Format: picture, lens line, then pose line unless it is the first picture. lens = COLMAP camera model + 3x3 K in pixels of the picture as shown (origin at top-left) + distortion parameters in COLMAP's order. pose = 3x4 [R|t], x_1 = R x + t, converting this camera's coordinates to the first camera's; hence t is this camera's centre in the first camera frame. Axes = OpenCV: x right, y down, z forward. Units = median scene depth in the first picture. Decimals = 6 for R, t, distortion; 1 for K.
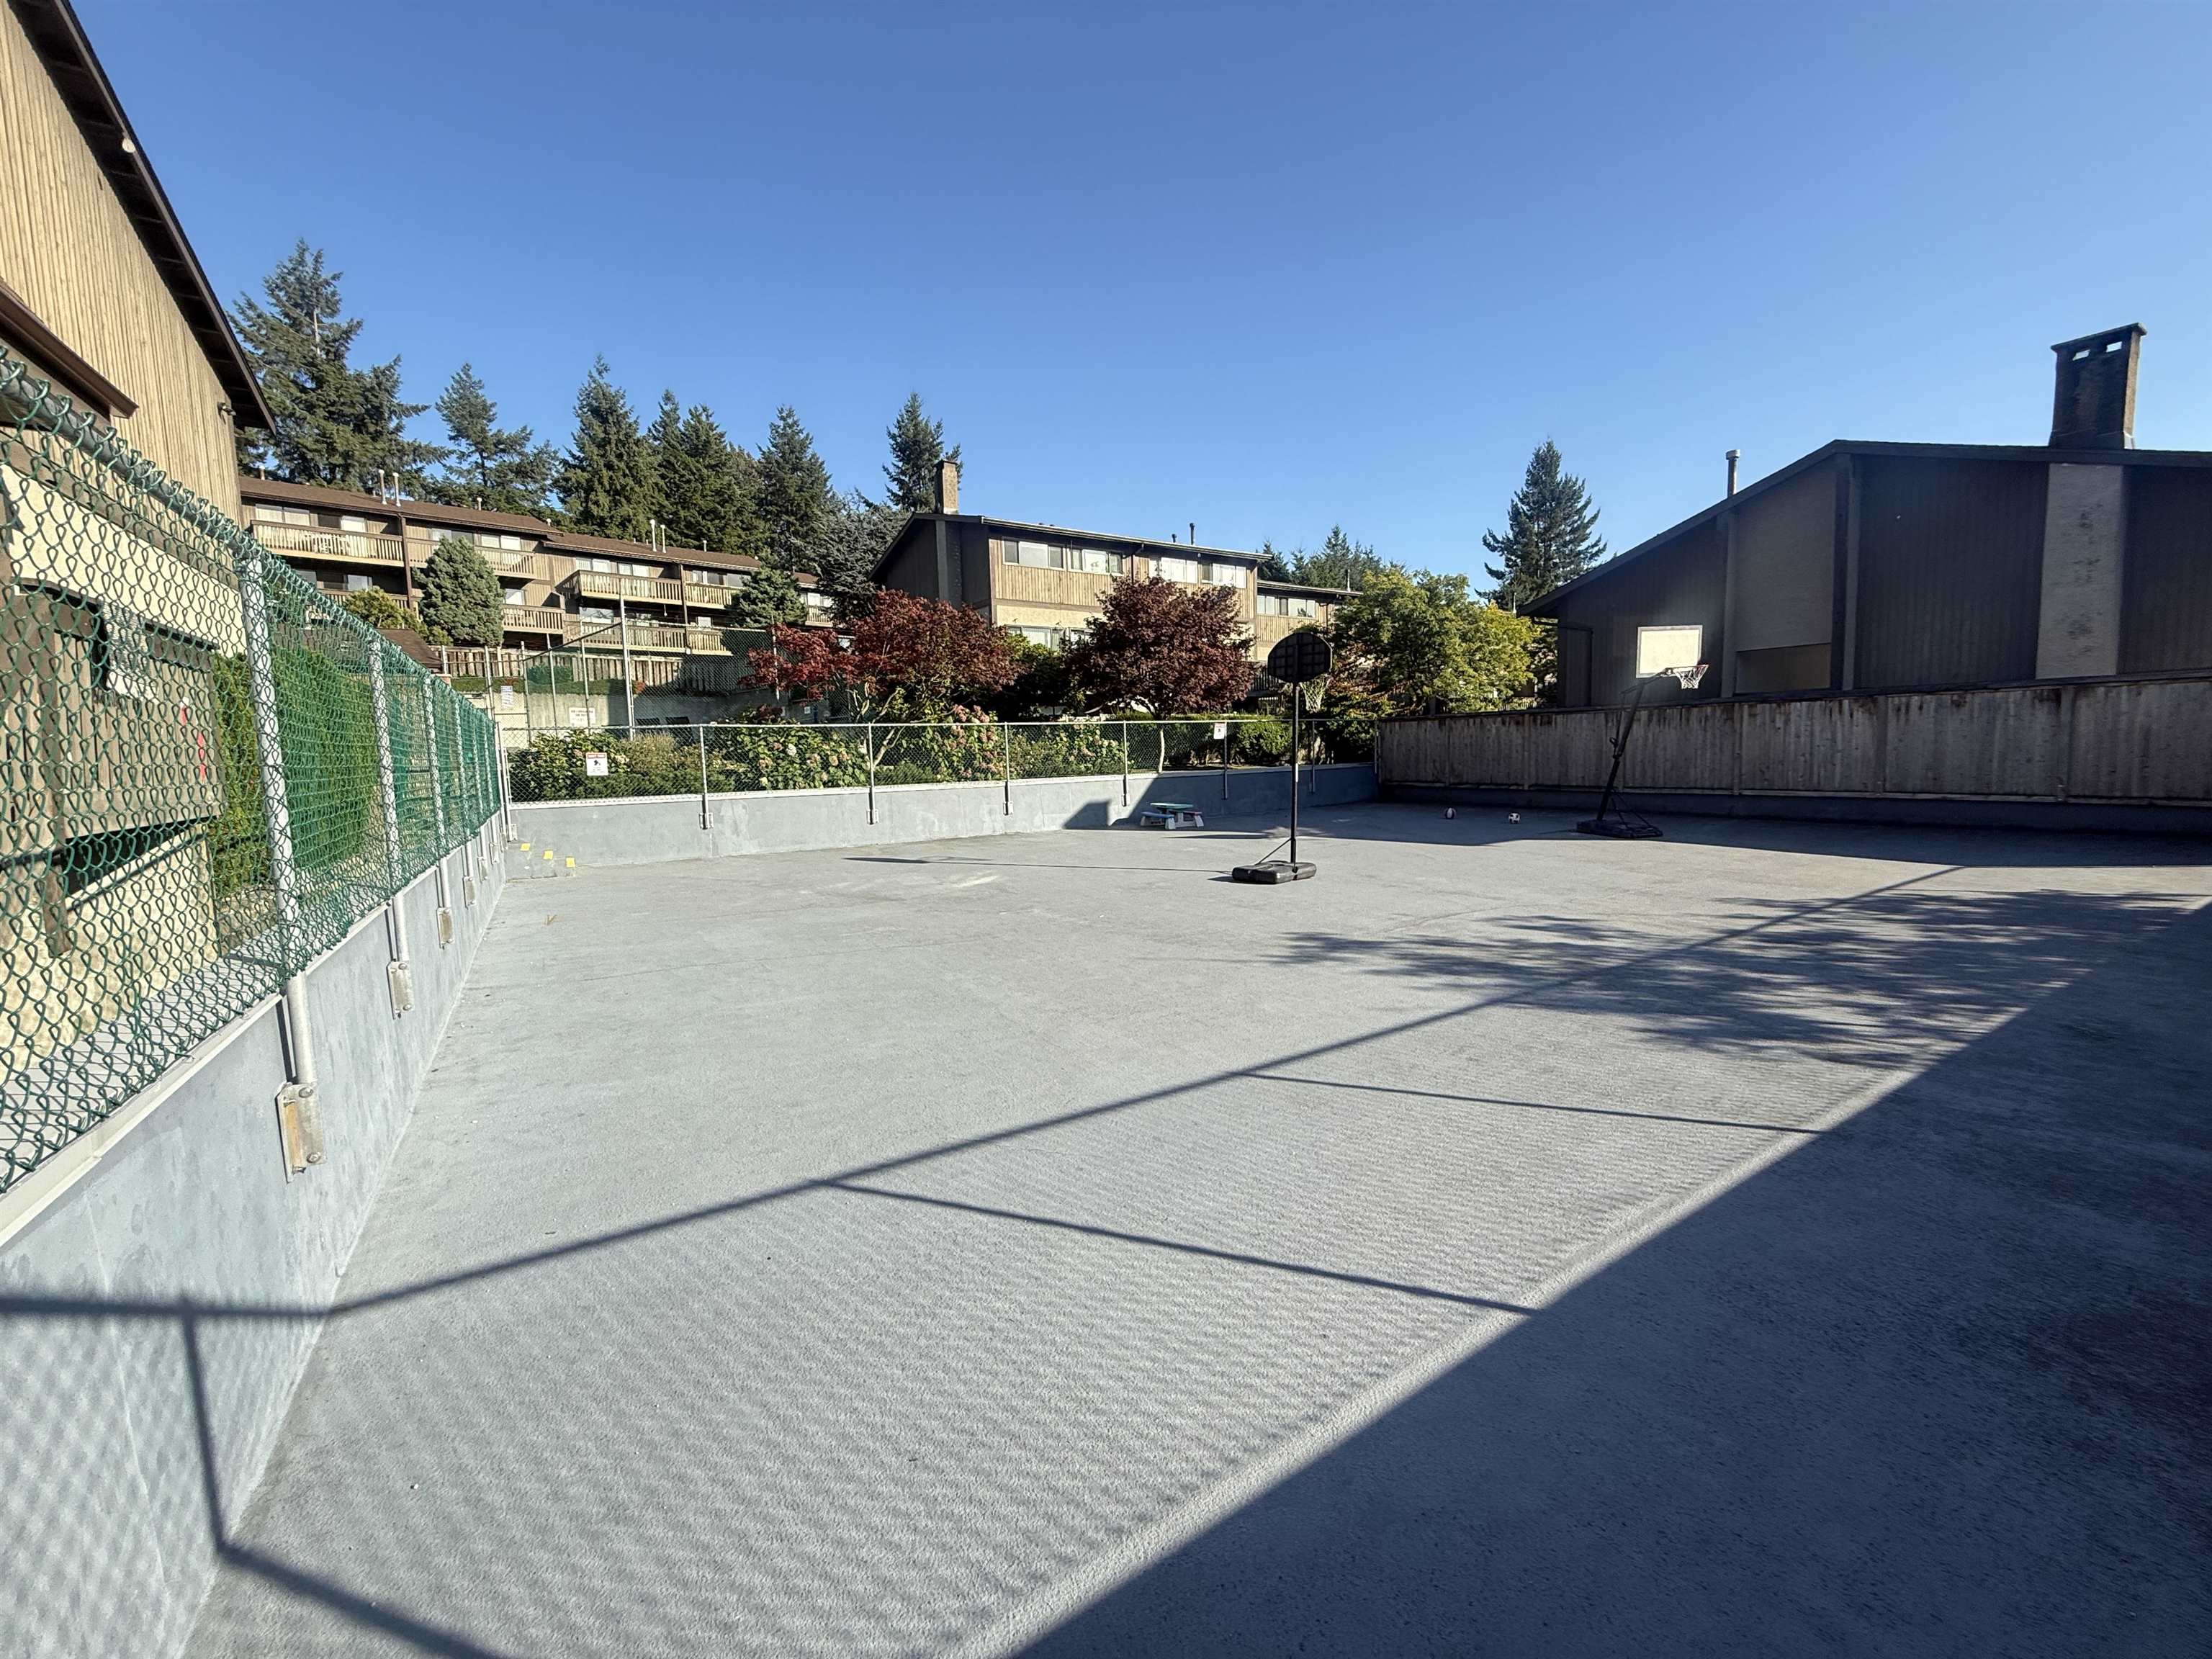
lens RADIAL K [[878.5, 0, 1104.2], [0, 878.5, 825.5], [0, 0, 1]] dist [-0.000890, -0.000253]
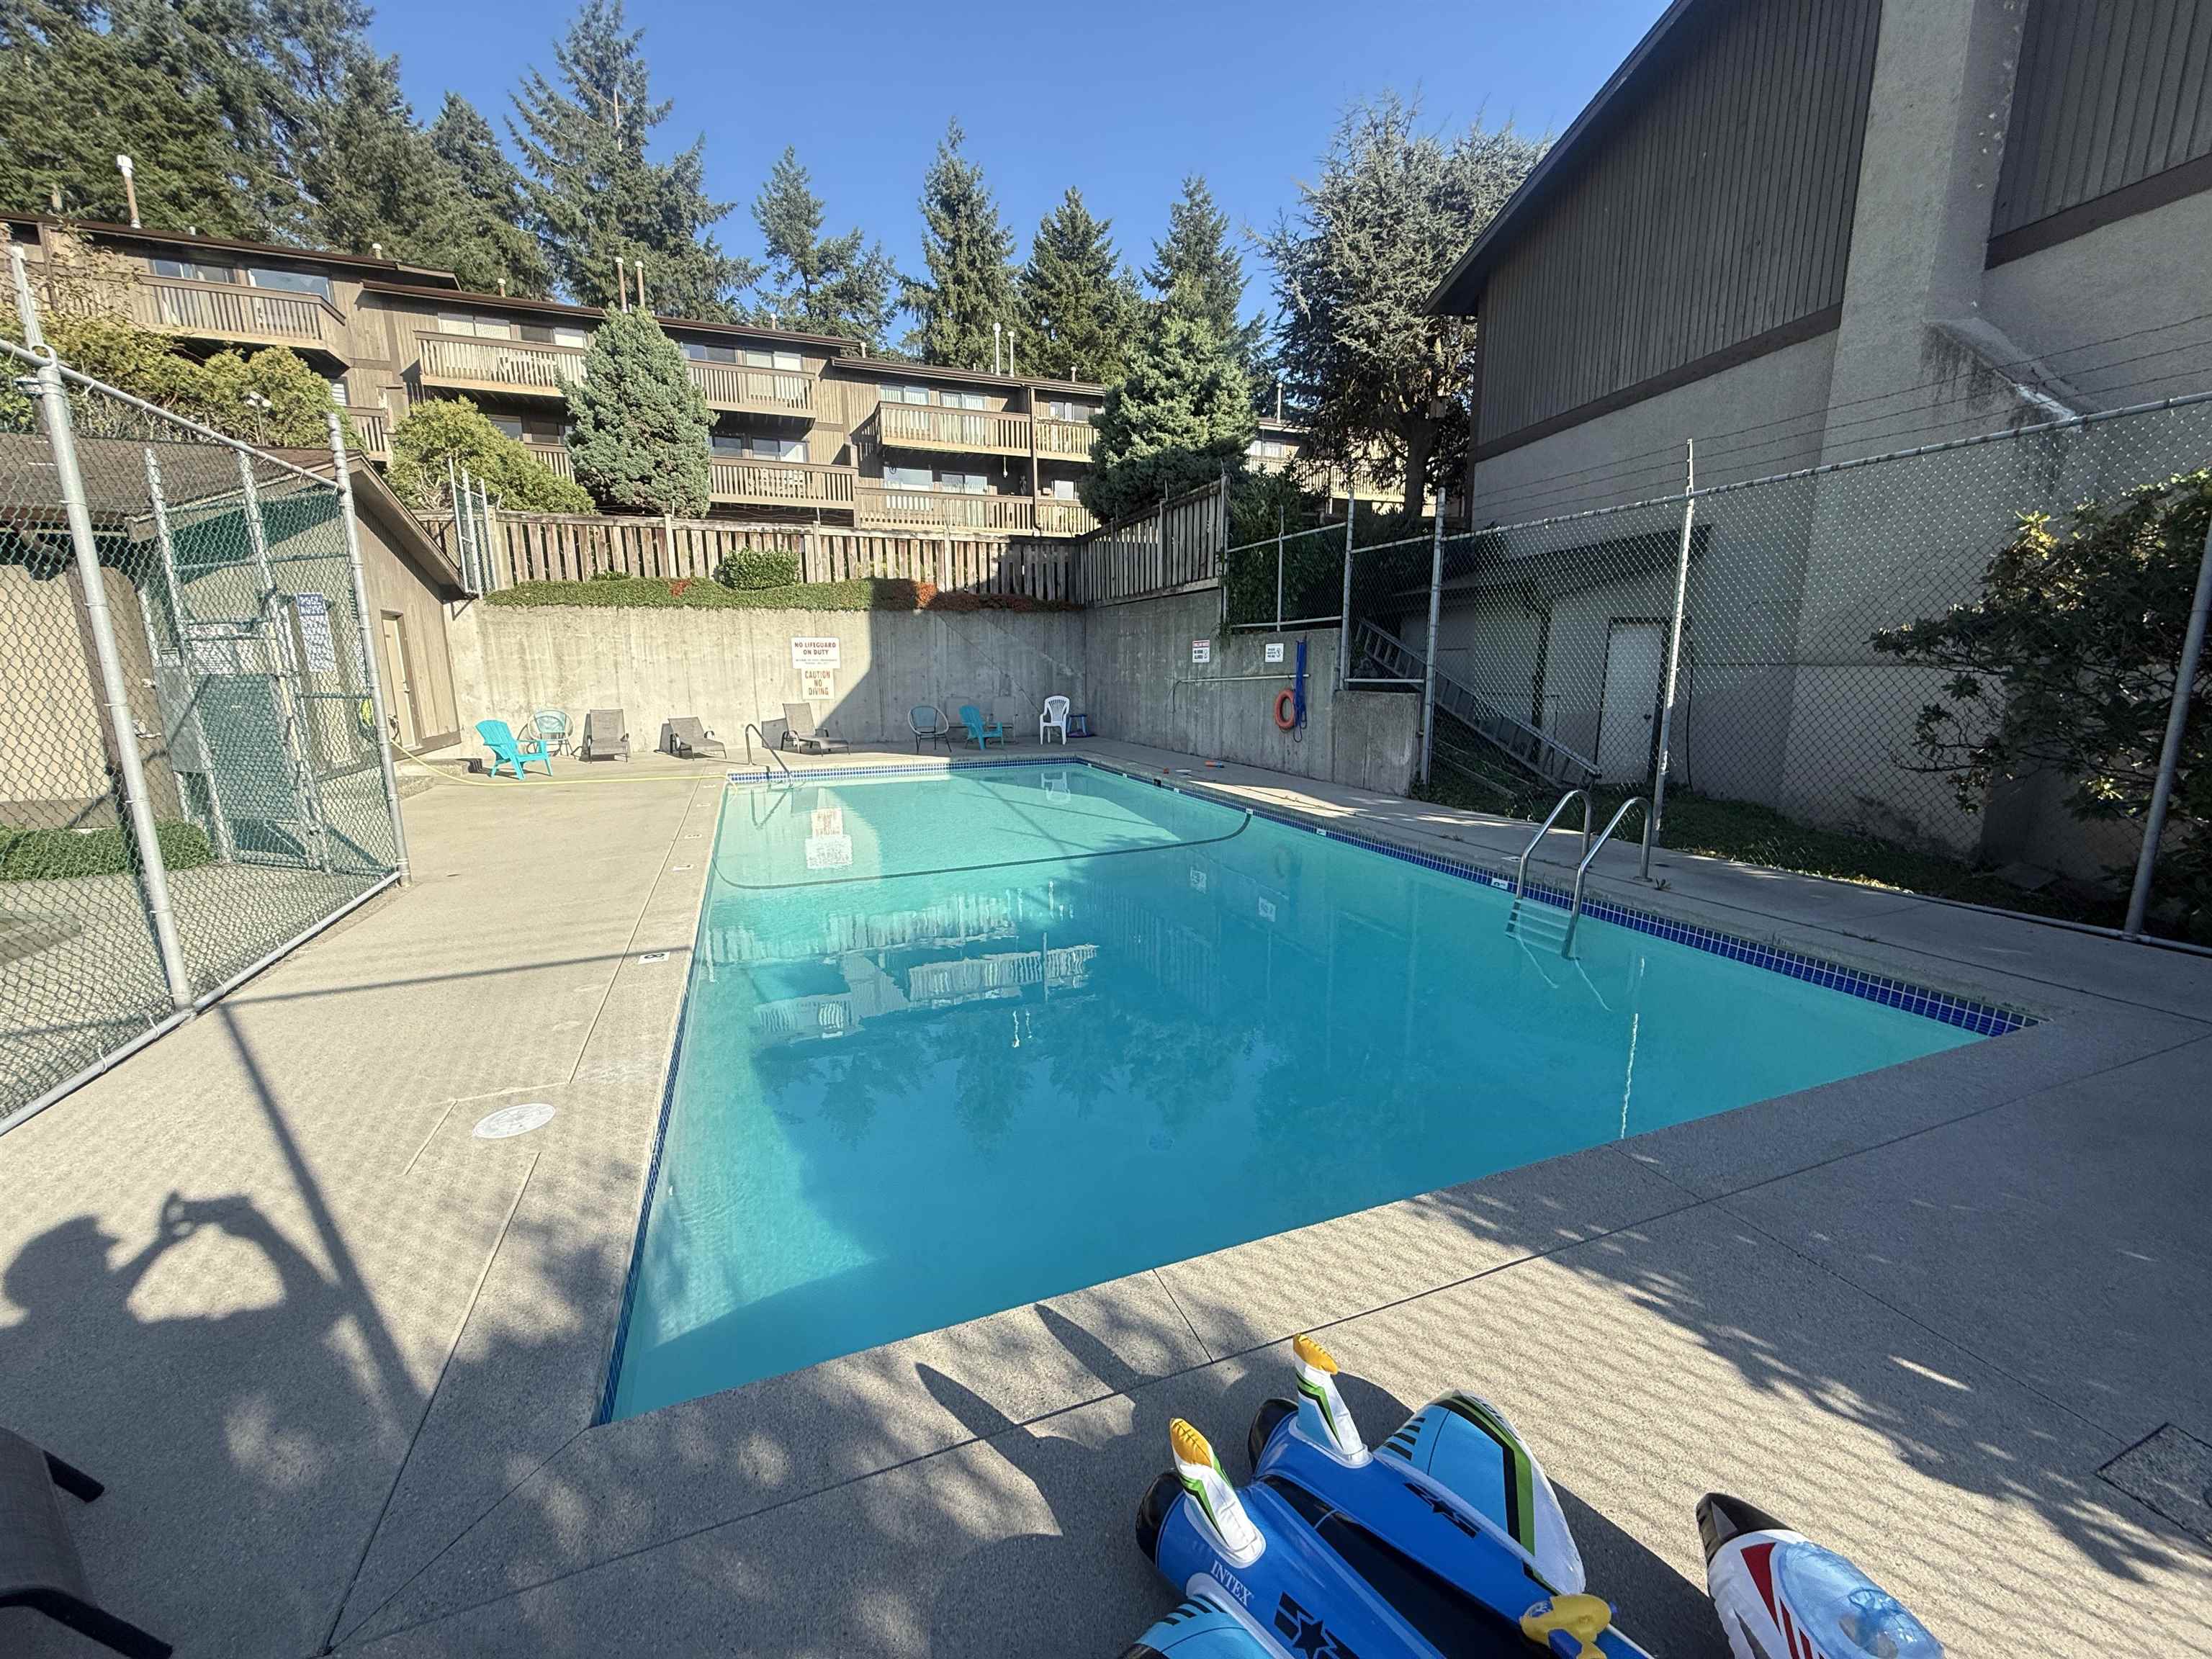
lens RADIAL K [[878.5, 0, 1104.2], [0, 878.5, 825.5], [0, 0, 1]] dist [-0.000890, -0.000253]
pose [[0.922359, 0.090699, -0.375537, -0.175087], [-0.051480, 0.992237, 0.113202, -0.066058], [0.382889, -0.085080, 0.919868, 0.421967]]
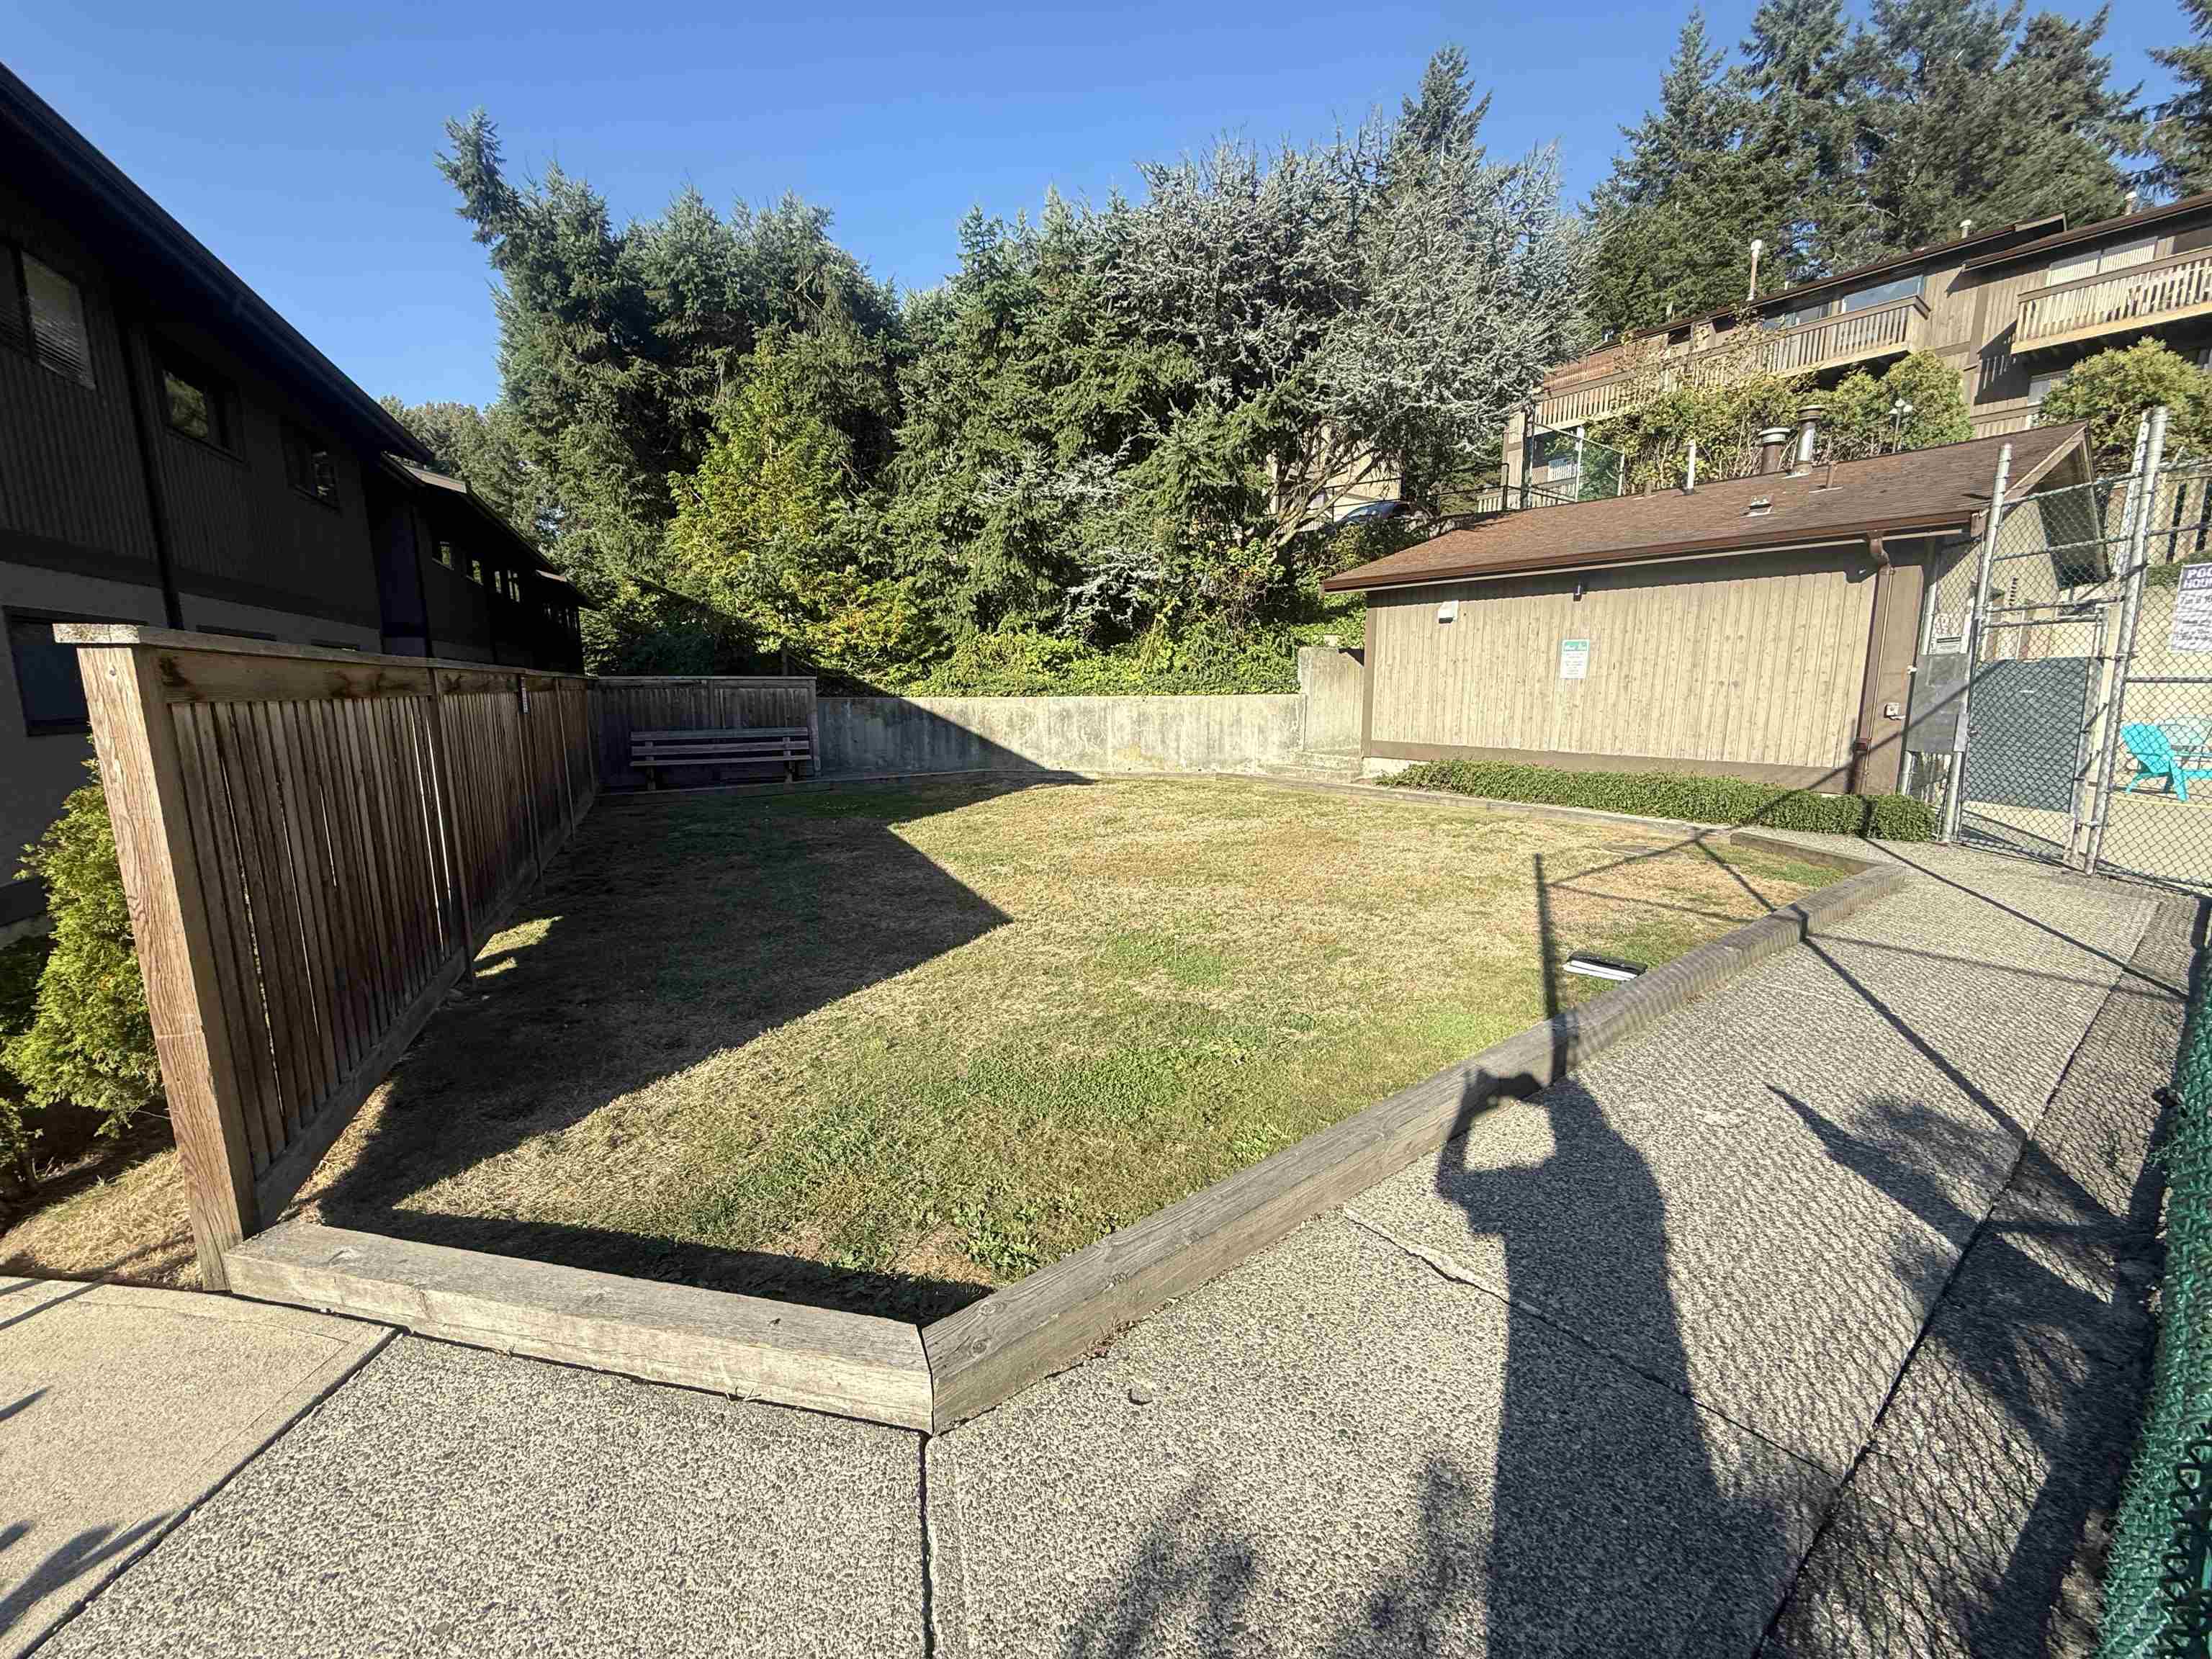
lens RADIAL K [[878.5, 0, 1104.2], [0, 878.5, 825.5], [0, 0, 1]] dist [-0.000890, -0.000253]
pose [[-0.124376, 0.188216, -0.974220, -0.200503], [-0.074681, 0.977283, 0.198342, -0.057402], [0.989421, 0.097425, -0.107494, 0.369552]]
